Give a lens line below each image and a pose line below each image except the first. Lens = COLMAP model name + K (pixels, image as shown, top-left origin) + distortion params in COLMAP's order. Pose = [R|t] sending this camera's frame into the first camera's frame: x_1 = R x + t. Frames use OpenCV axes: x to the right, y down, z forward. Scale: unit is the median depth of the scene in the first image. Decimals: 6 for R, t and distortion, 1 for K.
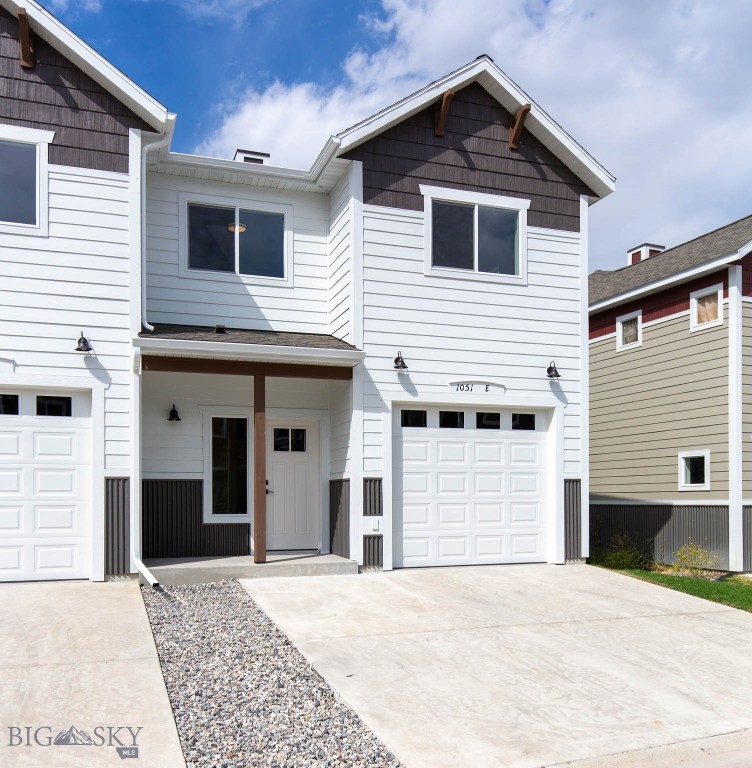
lens RADIAL K [[748.8, 0, 377.5], [0, 748.8, 488.2], [0, 0, 1]] dist [0.003583, 0.002977]
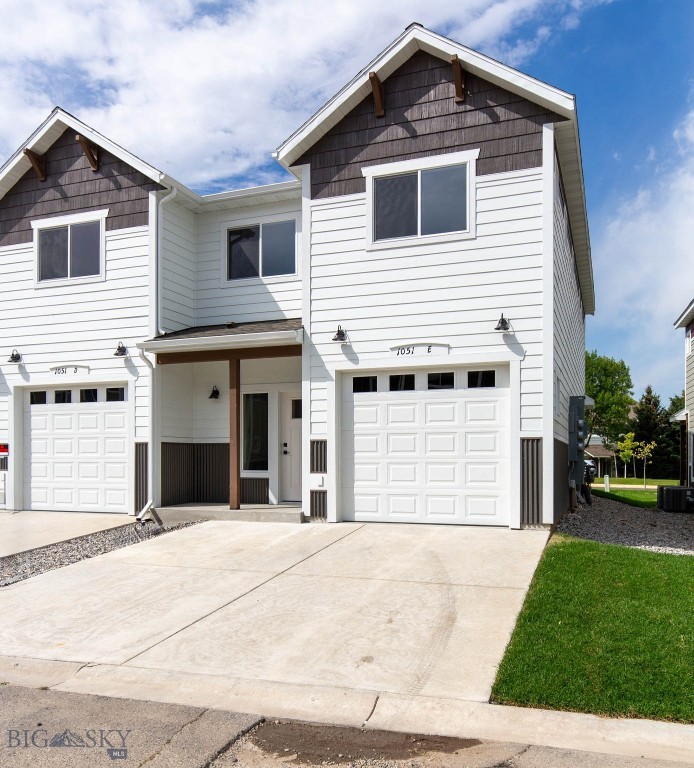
lens RADIAL K [[680.9, 0, 346.9], [0, 680.9, 450.2], [0, 0, 1]] dist [0.004697, -0.000837]
pose [[0.767970, -0.003947, -0.640473, 0.660916], [0.006612, 0.999977, 0.001766, 0.000410], [0.640451, -0.005591, 0.767978, 0.225772]]
